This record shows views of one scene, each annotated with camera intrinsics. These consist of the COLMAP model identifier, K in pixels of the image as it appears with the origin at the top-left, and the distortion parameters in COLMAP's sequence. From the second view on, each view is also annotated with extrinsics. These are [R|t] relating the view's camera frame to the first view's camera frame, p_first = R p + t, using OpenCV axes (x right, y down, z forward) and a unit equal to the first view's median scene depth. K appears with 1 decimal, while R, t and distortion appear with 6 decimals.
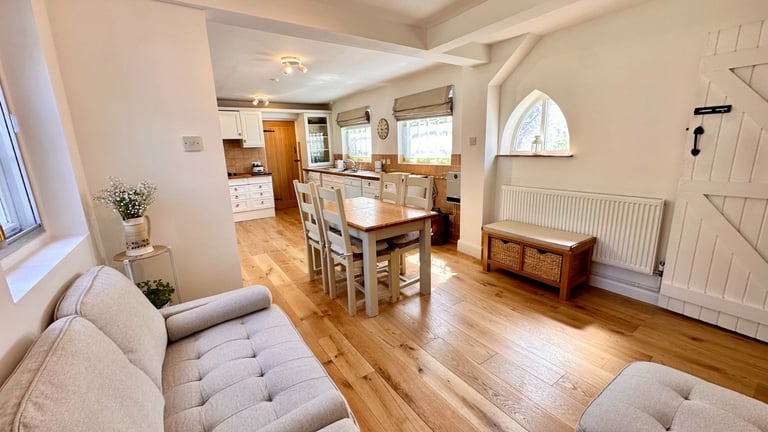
lens RADIAL K [[308.7, 0, 384.0], [0, 308.7, 216.0], [0, 0, 1]] dist [-0.001243, 0.000366]
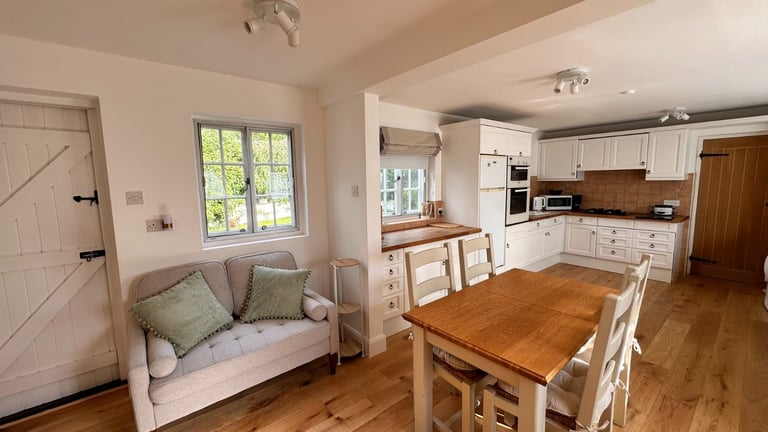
lens RADIAL K [[308.7, 0, 384.0], [0, 308.7, 216.0], [0, 0, 1]] dist [-0.001243, 0.000366]
pose [[0.087533, 0.147572, -0.985170, 0.247293], [-0.207598, 0.969955, 0.126848, -0.101561], [0.974290, 0.193416, 0.115538, 0.310726]]
